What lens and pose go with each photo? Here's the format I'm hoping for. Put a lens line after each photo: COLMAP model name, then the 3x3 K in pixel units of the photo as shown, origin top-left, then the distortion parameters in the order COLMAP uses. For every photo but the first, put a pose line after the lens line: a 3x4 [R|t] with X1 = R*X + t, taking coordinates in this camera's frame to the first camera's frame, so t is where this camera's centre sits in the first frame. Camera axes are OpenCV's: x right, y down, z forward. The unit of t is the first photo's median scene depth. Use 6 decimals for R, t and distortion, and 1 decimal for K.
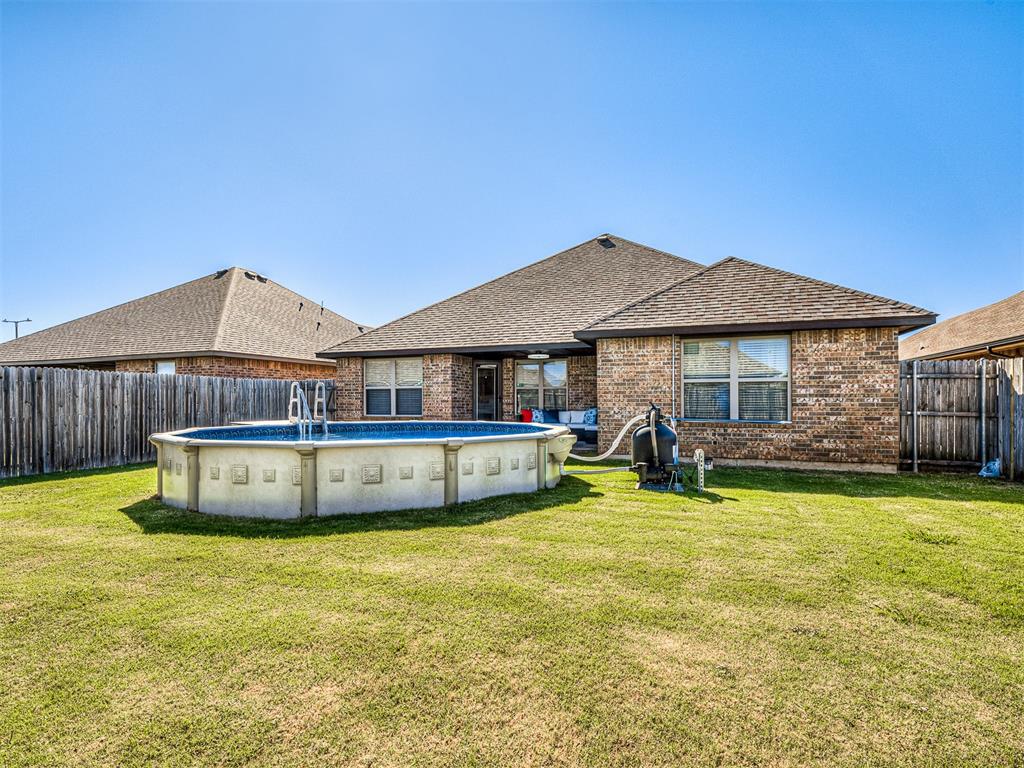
lens RADIAL K [[492.7, 0, 556.2], [0, 492.7, 399.4], [0, 0, 1]] dist [-0.000307, 0.000062]
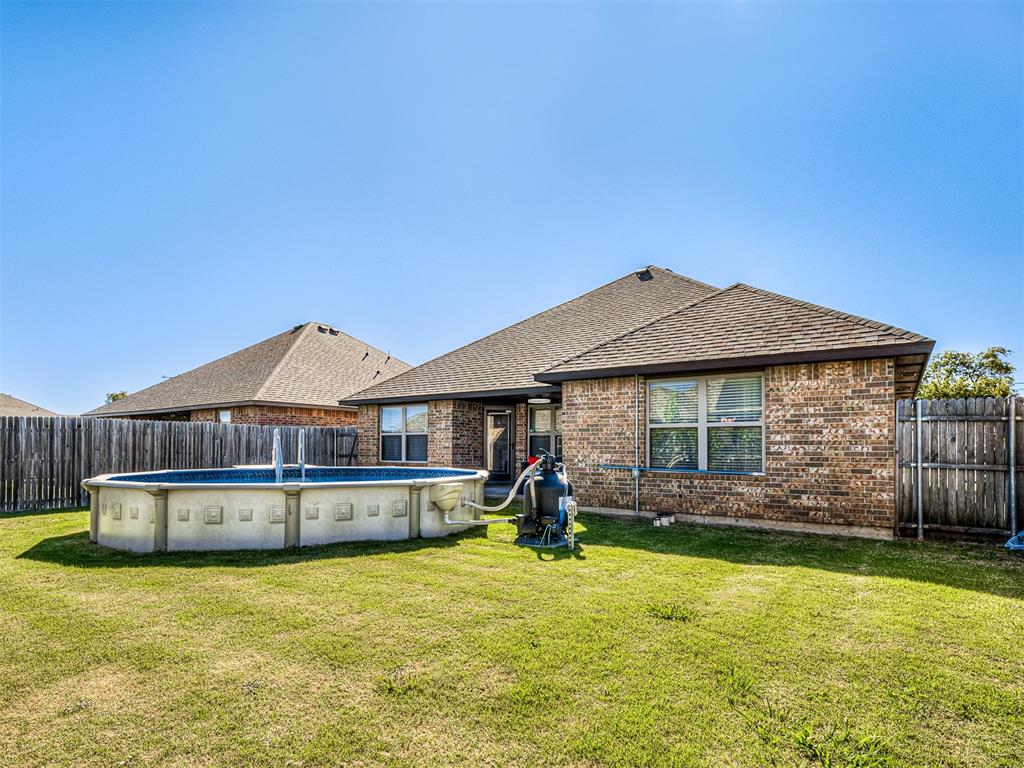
lens RADIAL K [[526.0, 0, 558.8], [0, 526.0, 438.3], [0, 0, 1]] dist [0.001150, -0.000360]
pose [[0.972197, 0.000716, -0.234164, 0.344031], [-0.004297, 0.999882, -0.014782, -0.000489], [0.234126, 0.015377, 0.972085, 0.035223]]
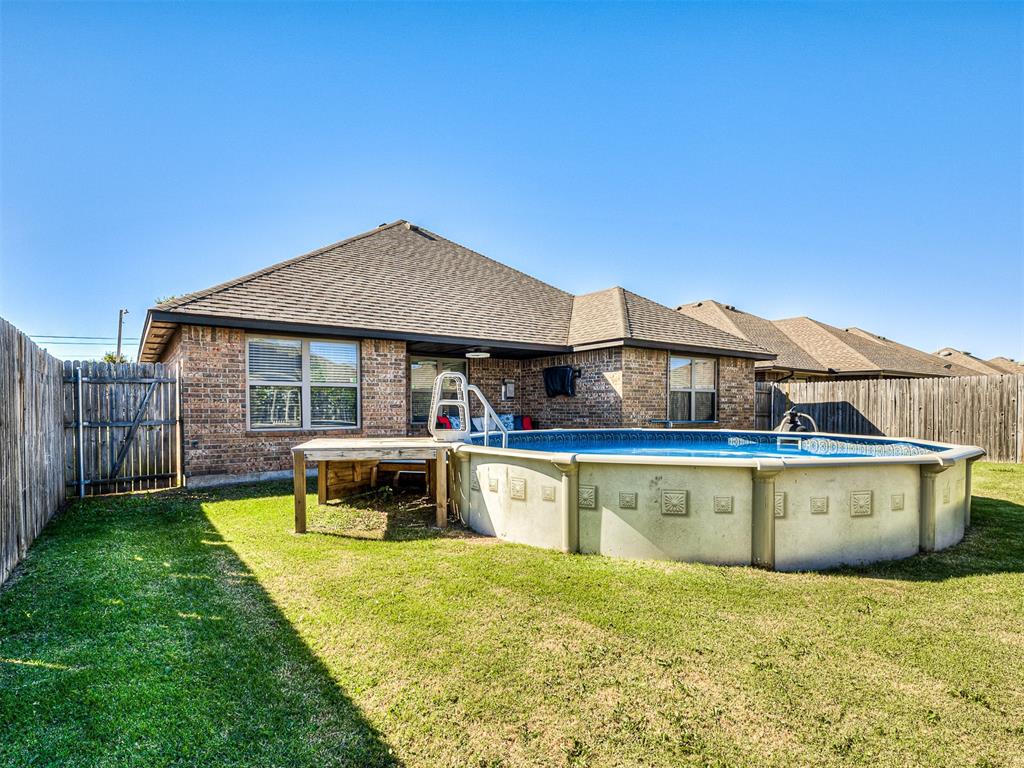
lens RADIAL K [[510.8, 0, 512.8], [0, 510.8, 413.0], [0, 0, 1]] dist [0.000267, -0.000078]
pose [[0.611498, -0.007296, 0.791212, -1.021192], [-0.002543, 0.999934, 0.011186, 0.006916], [-0.791242, -0.008852, 0.611439, 0.575696]]
